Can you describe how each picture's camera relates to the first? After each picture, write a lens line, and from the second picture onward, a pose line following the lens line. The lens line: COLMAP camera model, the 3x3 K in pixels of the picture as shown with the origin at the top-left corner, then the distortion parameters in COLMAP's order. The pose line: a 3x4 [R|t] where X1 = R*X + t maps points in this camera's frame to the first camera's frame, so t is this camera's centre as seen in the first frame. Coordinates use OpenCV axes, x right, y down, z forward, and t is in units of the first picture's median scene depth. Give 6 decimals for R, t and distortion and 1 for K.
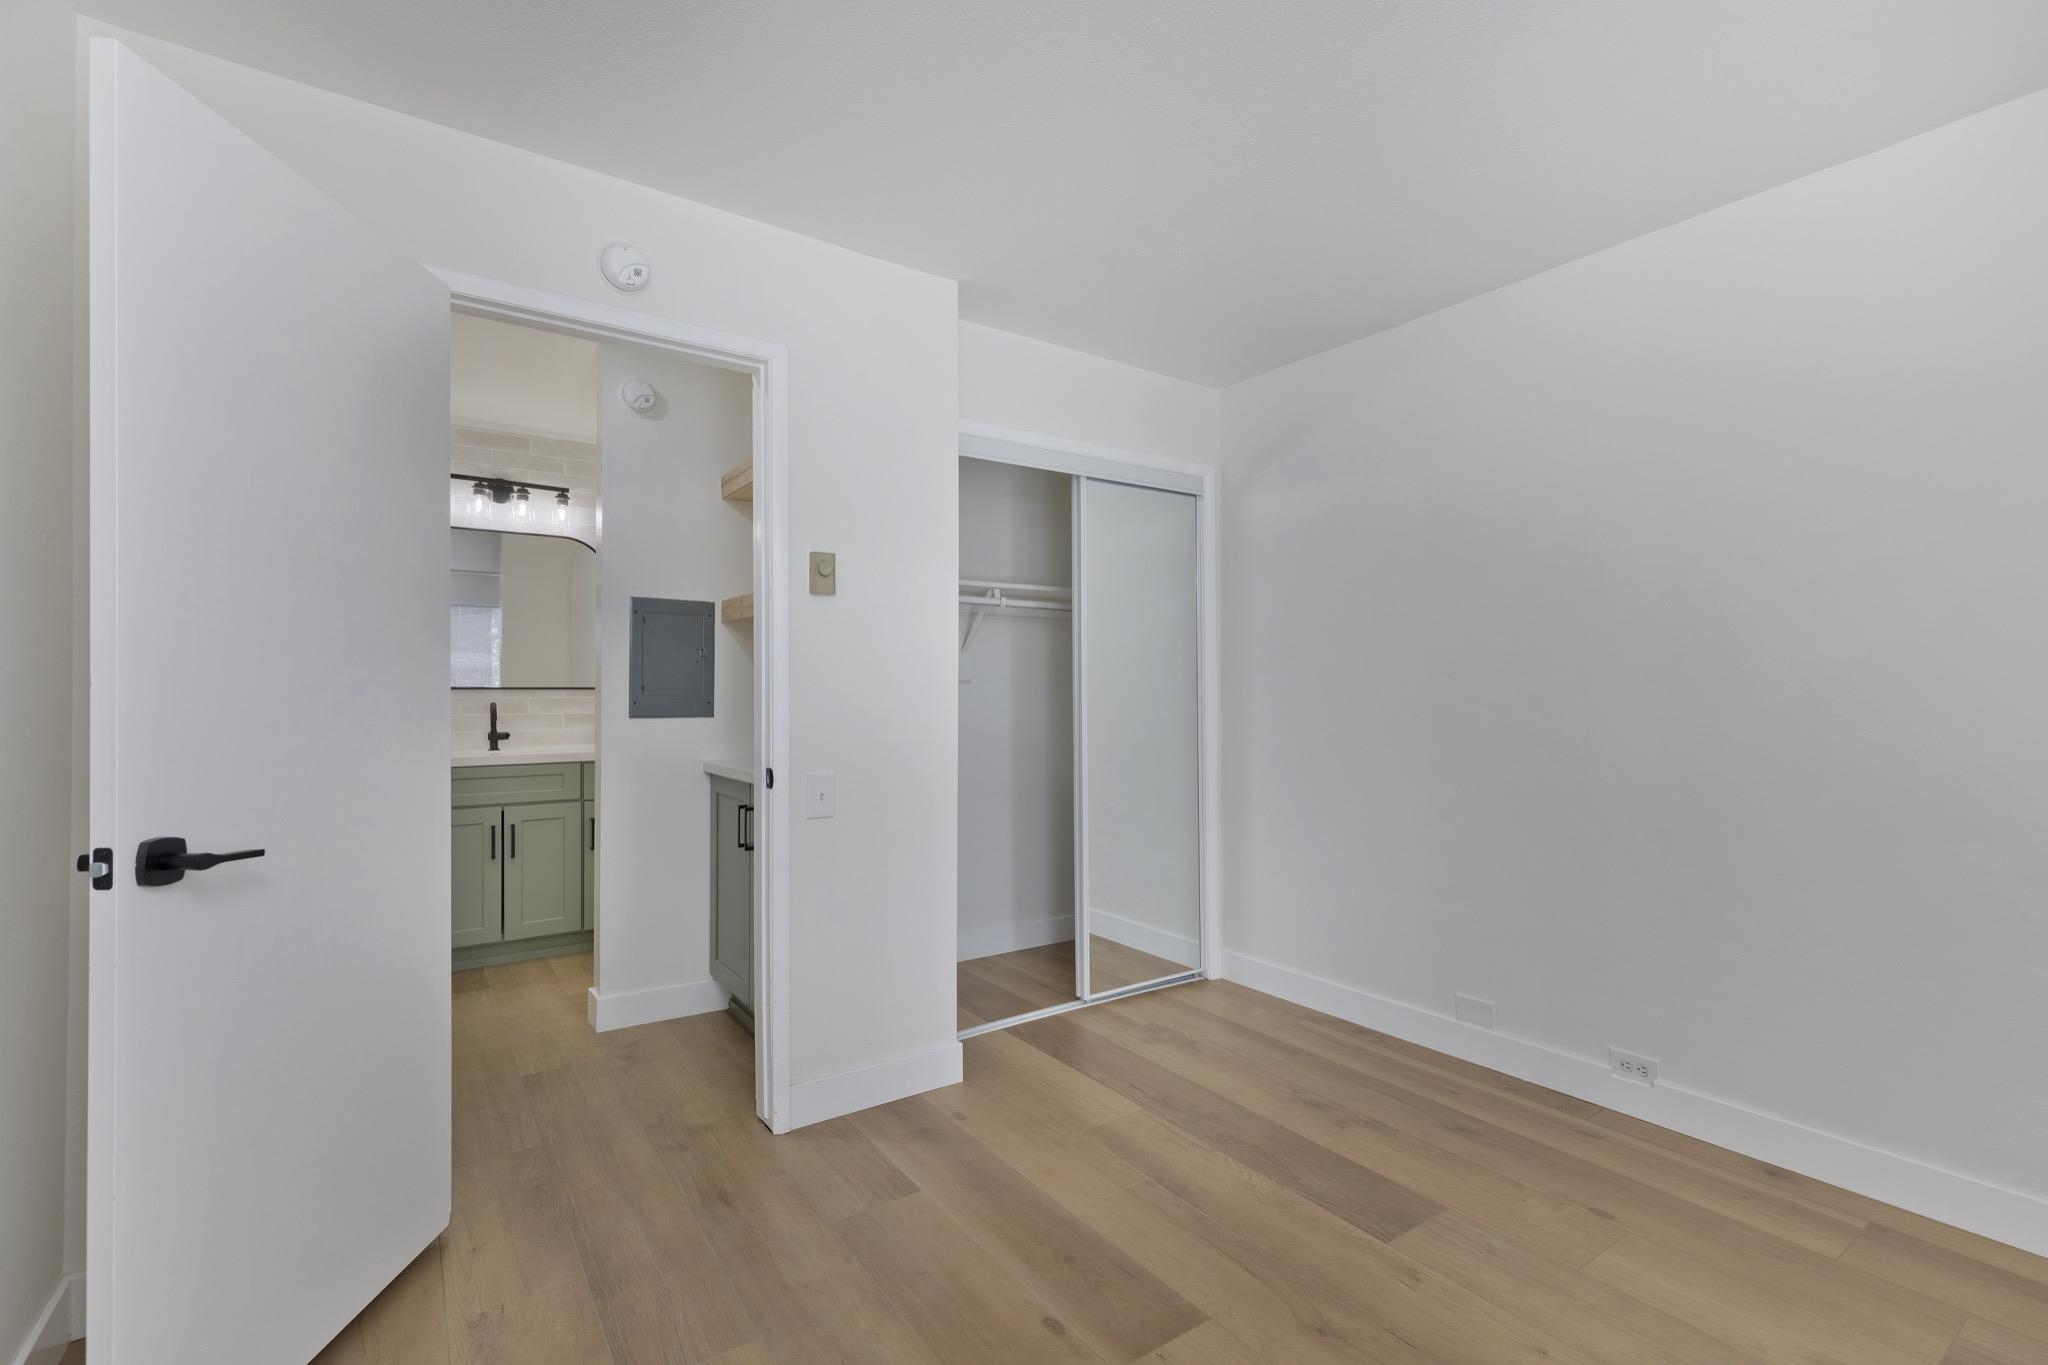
lens RADIAL K [[917.6, 0, 1032.2], [0, 917.6, 681.5], [0, 0, 1]] dist [0.010610, -0.000412]
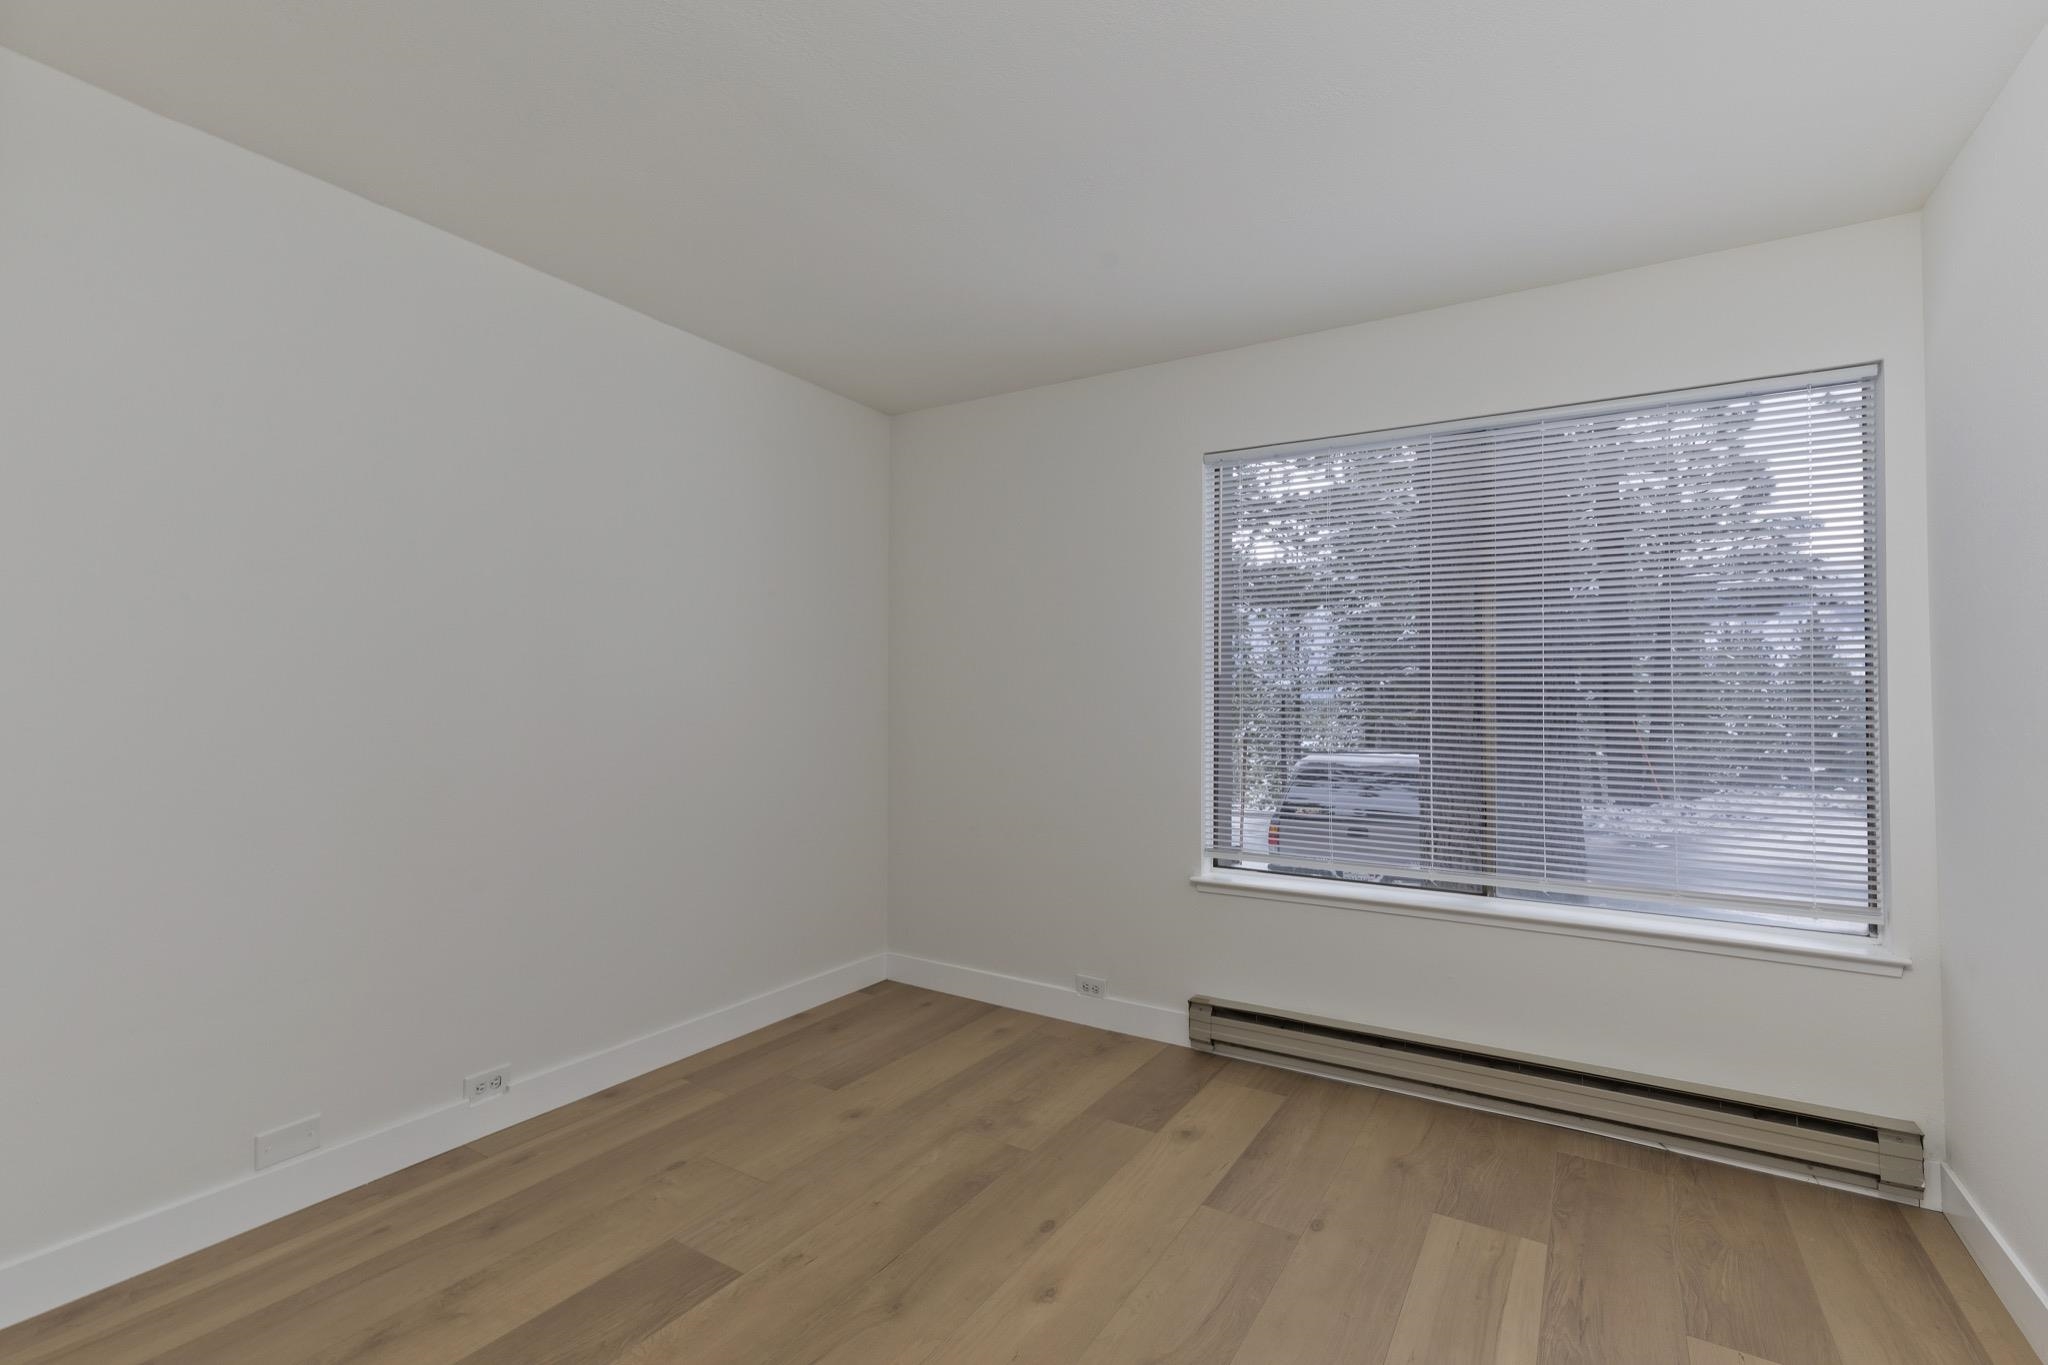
lens RADIAL K [[917.6, 0, 1031.9], [0, 917.6, 684.7], [0, 0, 1]] dist [0.010610, -0.000412]
pose [[-0.401995, 0.023710, 0.915335, -0.572929], [-0.011451, 0.999456, -0.030919, 0.016334], [-0.915570, -0.022911, -0.401505, 1.010375]]
